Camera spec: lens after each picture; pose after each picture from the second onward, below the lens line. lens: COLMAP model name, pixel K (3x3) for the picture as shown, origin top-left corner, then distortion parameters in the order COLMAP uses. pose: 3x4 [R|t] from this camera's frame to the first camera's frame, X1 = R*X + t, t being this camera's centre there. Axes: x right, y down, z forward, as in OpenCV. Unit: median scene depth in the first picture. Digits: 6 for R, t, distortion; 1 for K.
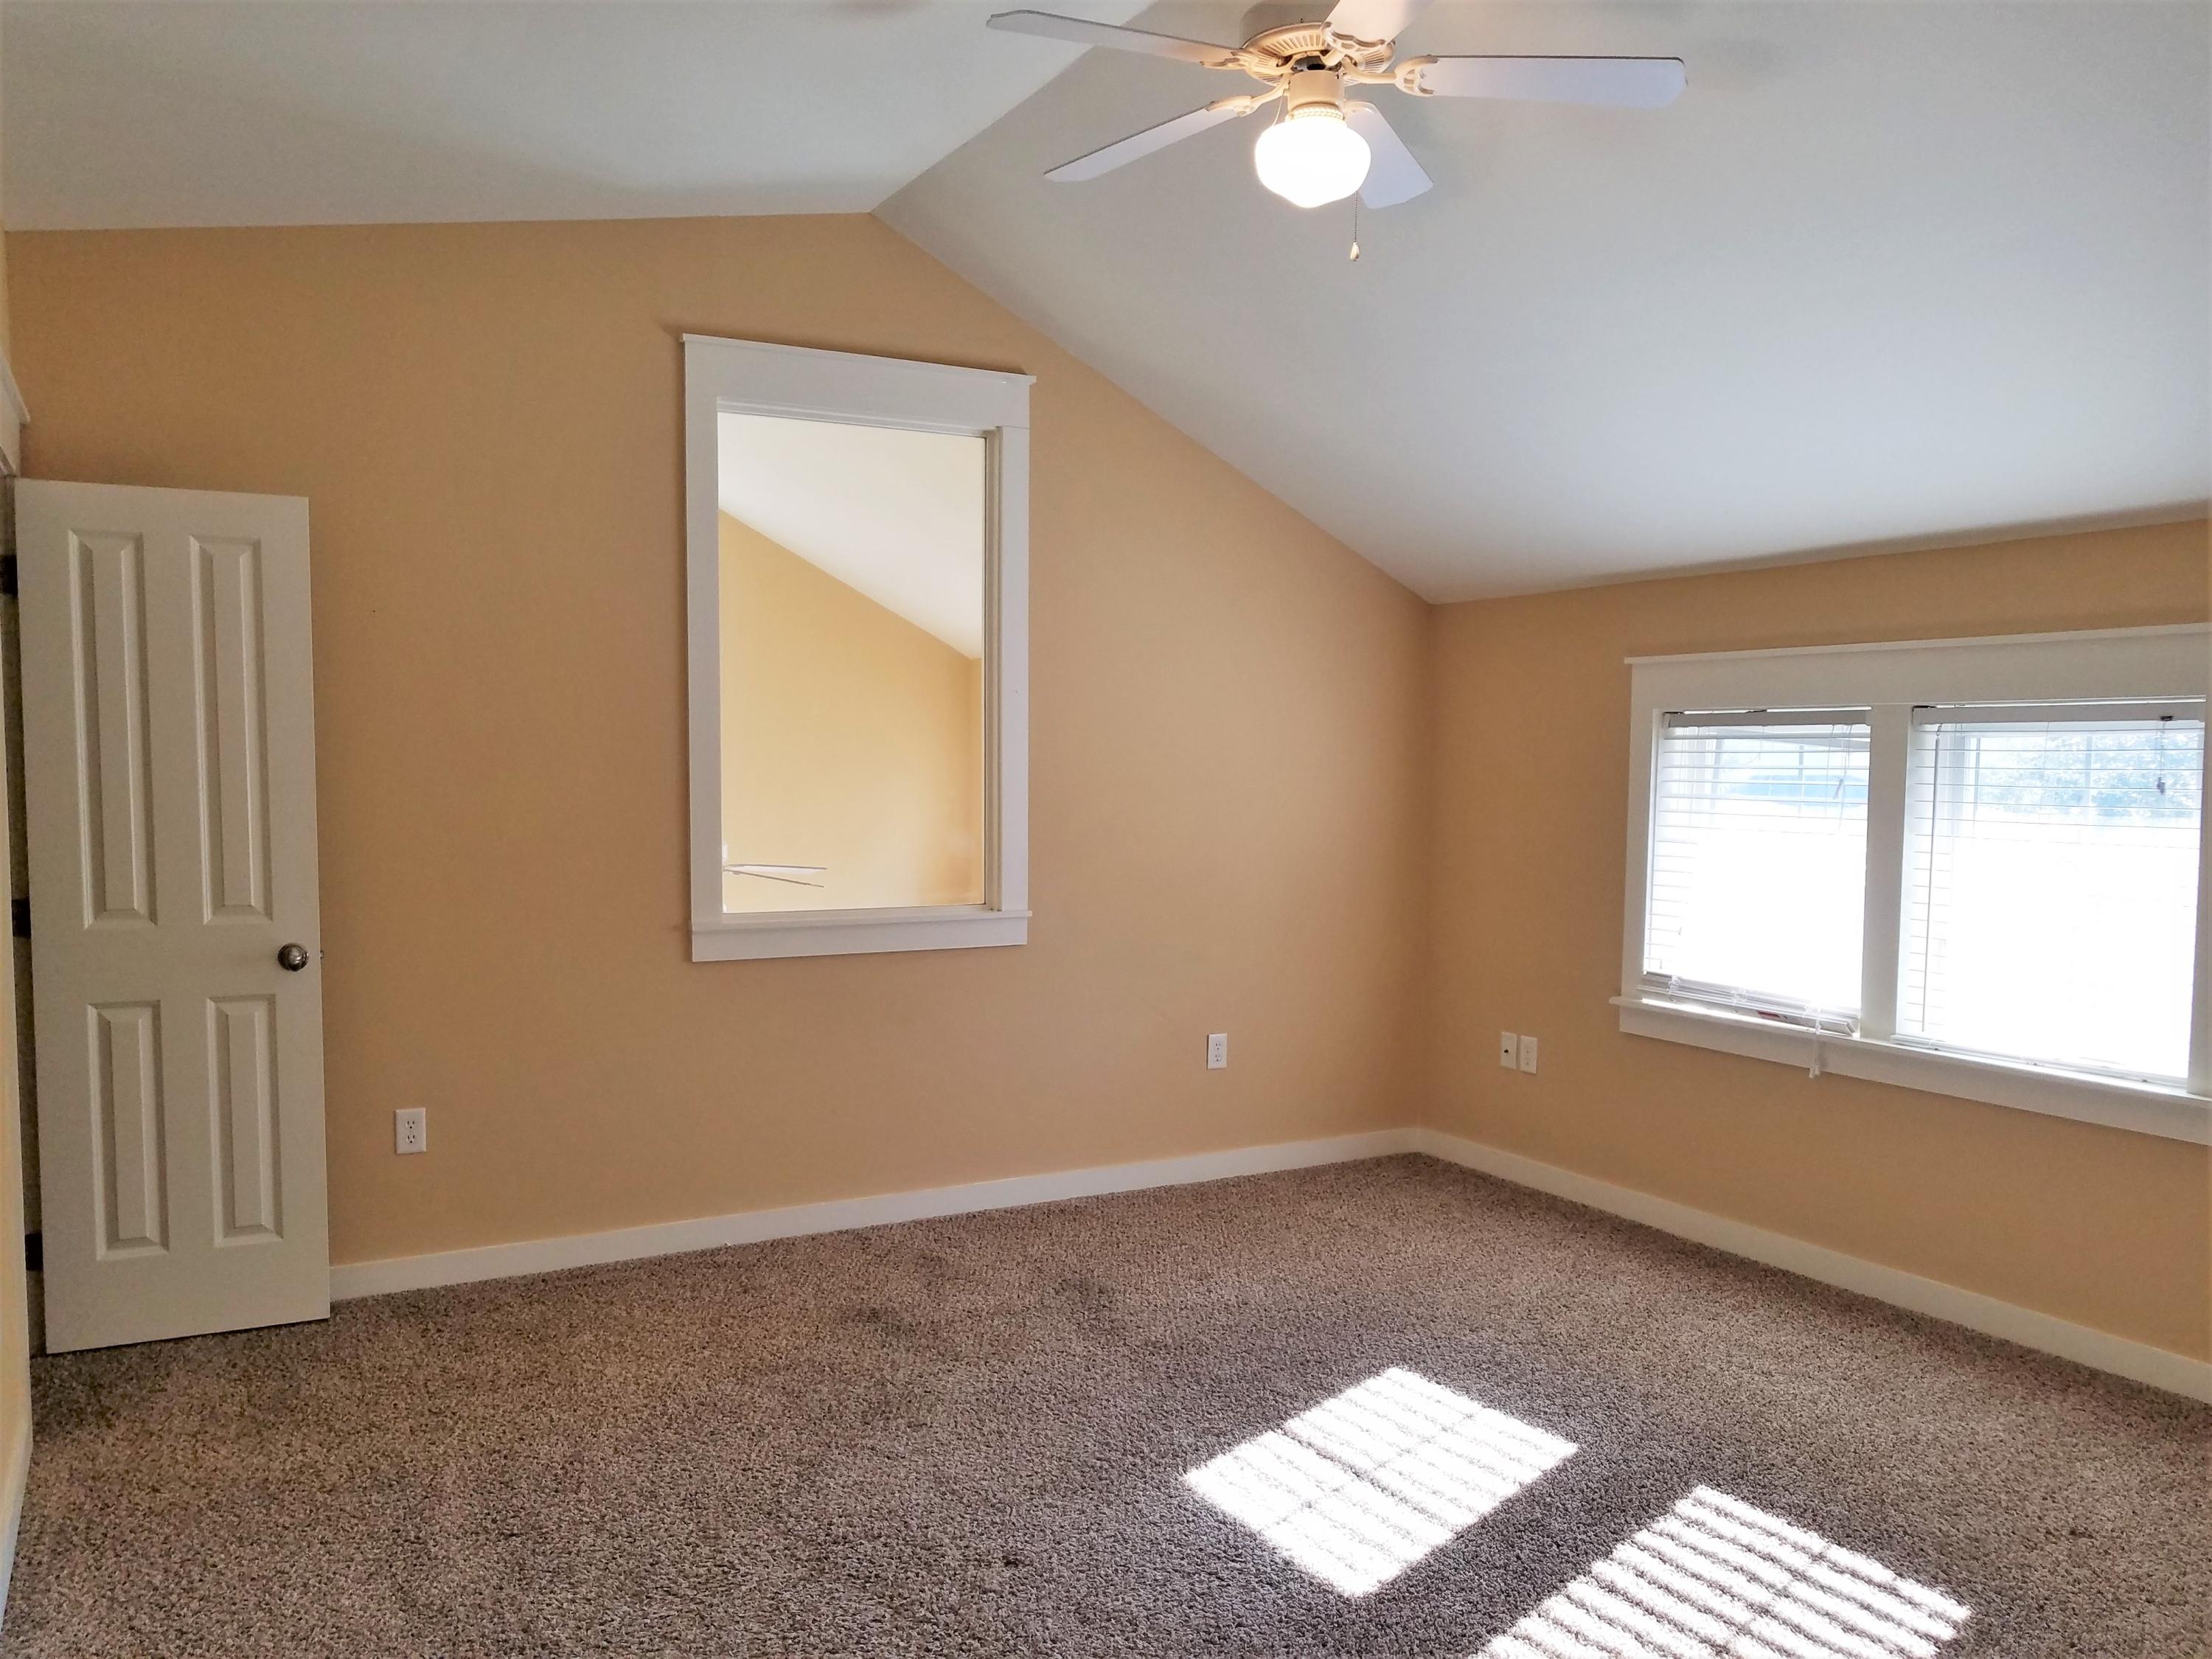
lens RADIAL K [[1745.6, 0, 1062.2], [0, 1745.6, 878.0], [0, 0, 1]] dist [-0.005223, 0.004190]
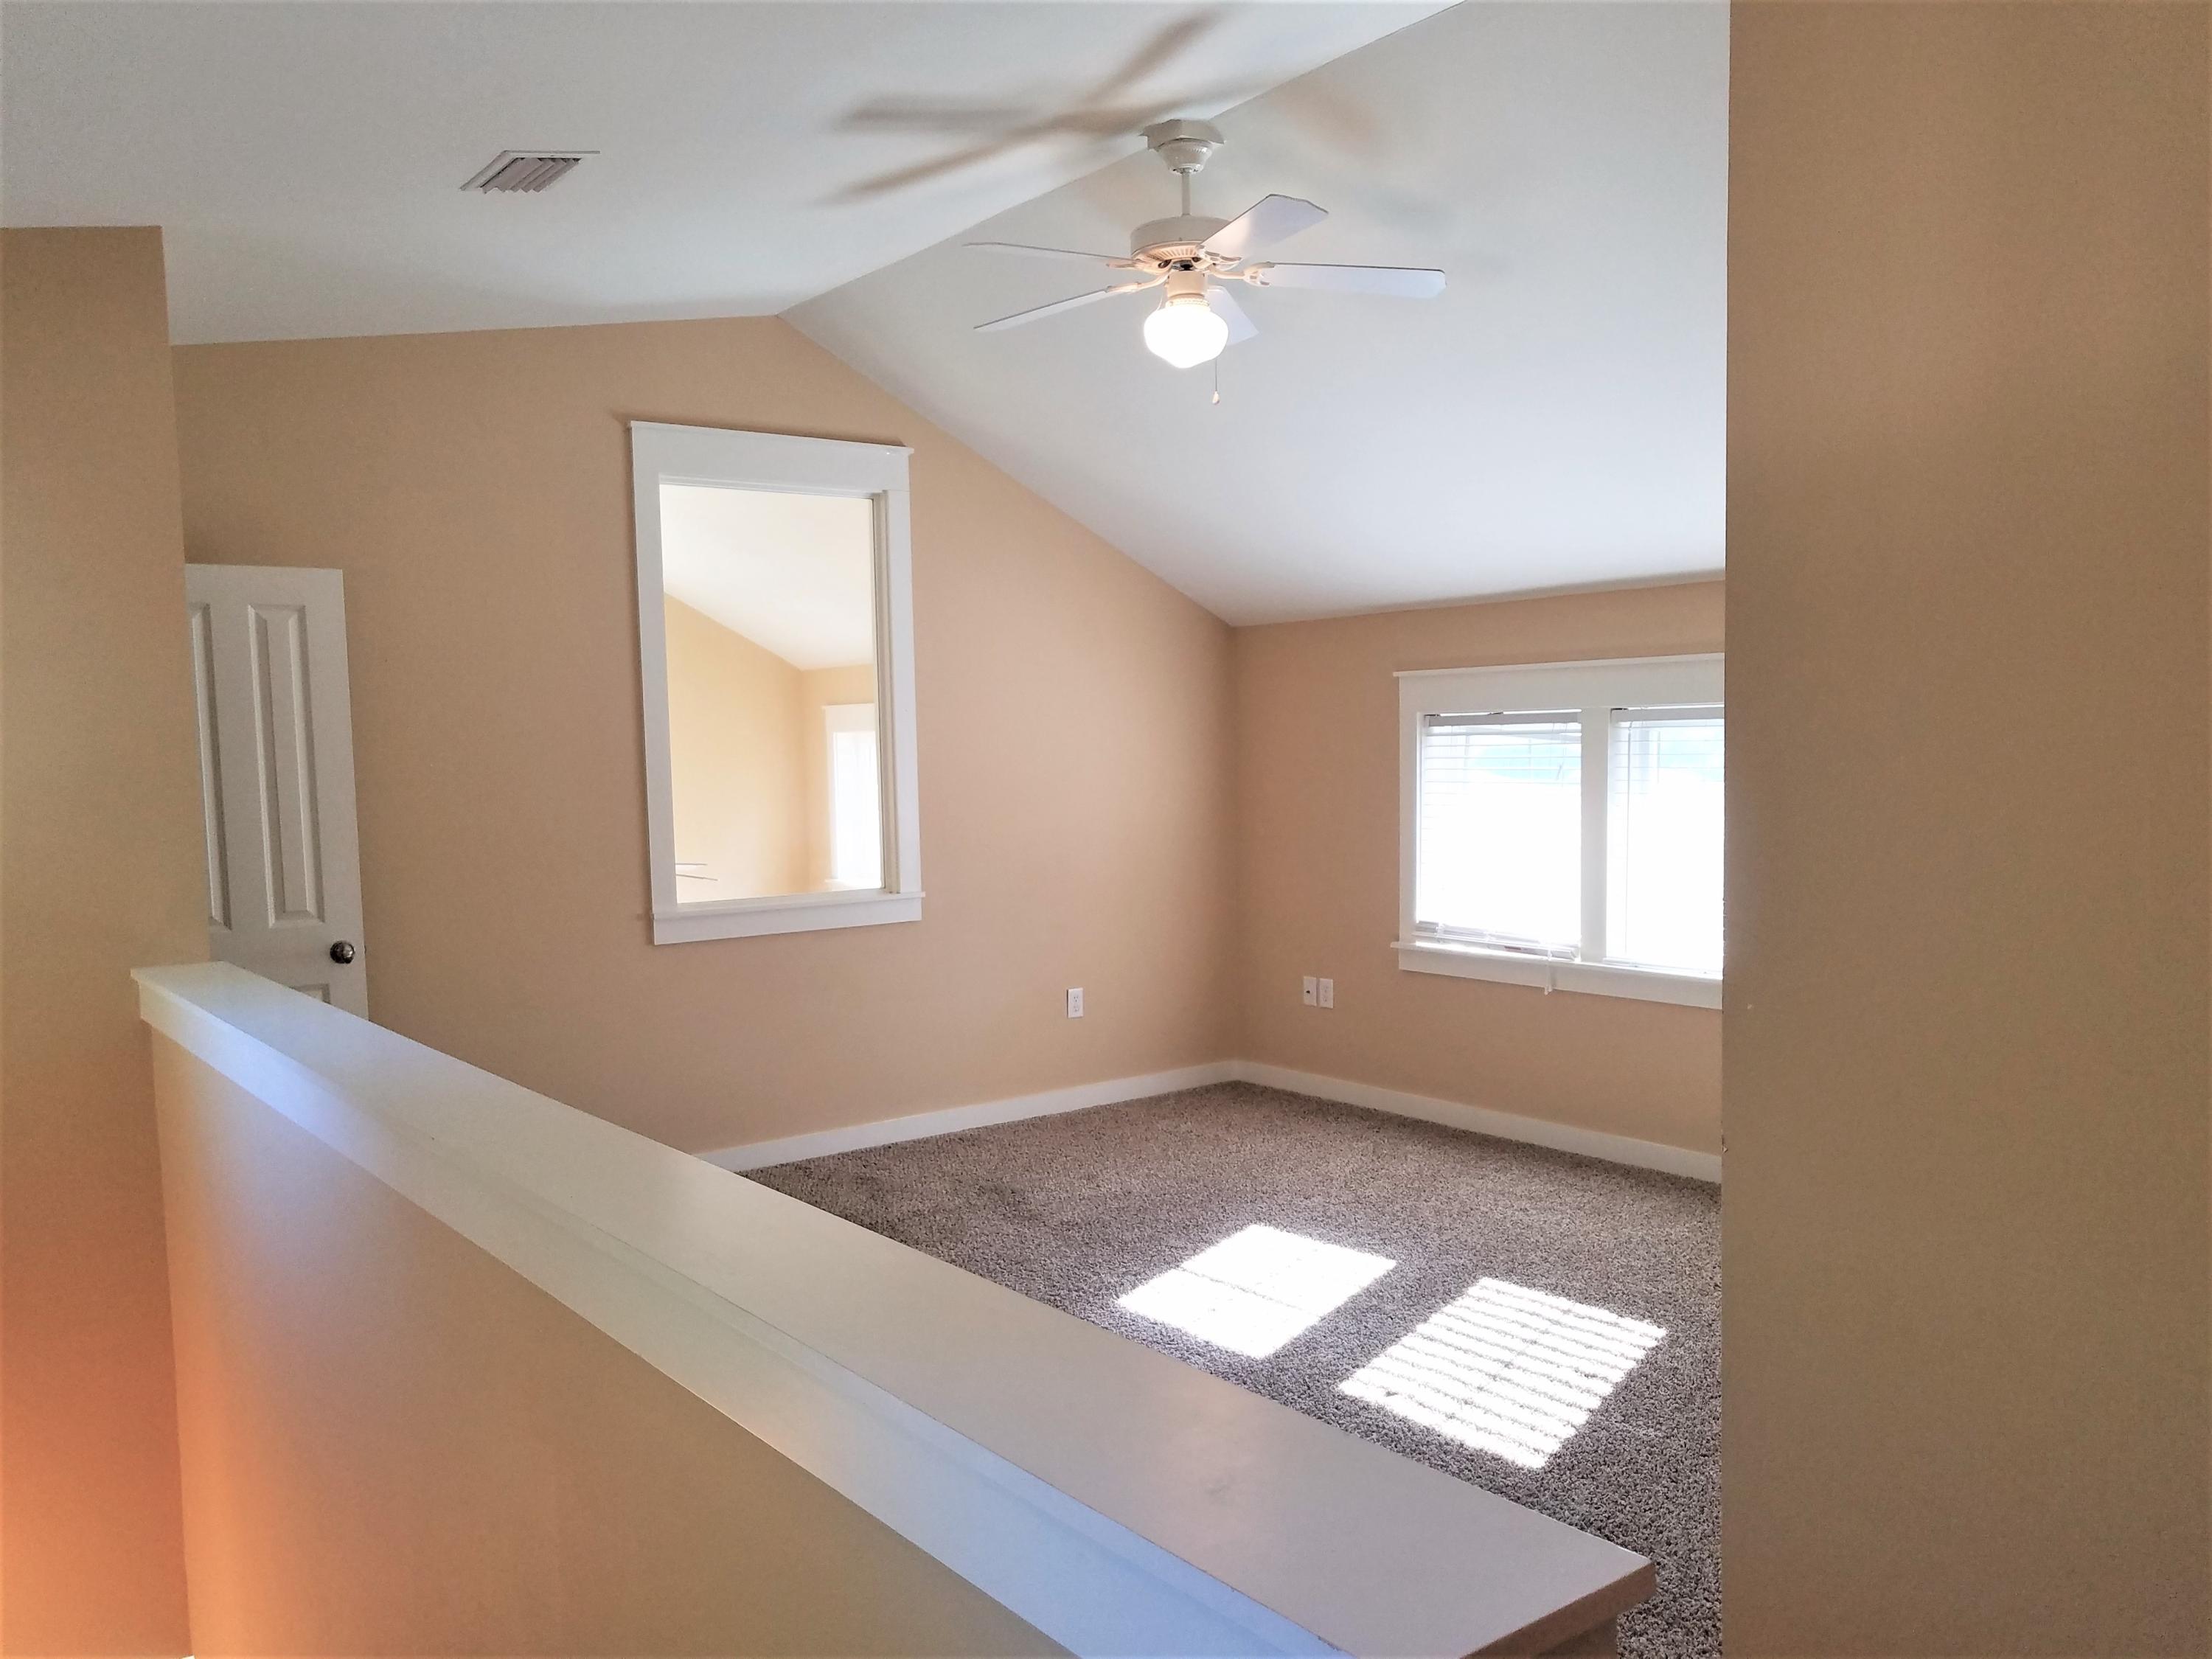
lens RADIAL K [[1745.6, 0, 1058.6], [0, 1745.6, 895.9], [0, 0, 1]] dist [-0.005223, 0.004190]
pose [[0.989052, -0.040278, 0.141965, -0.112281], [0.037991, 0.999101, 0.018786, 0.002426], [-0.142594, -0.013187, 0.989693, -0.236048]]
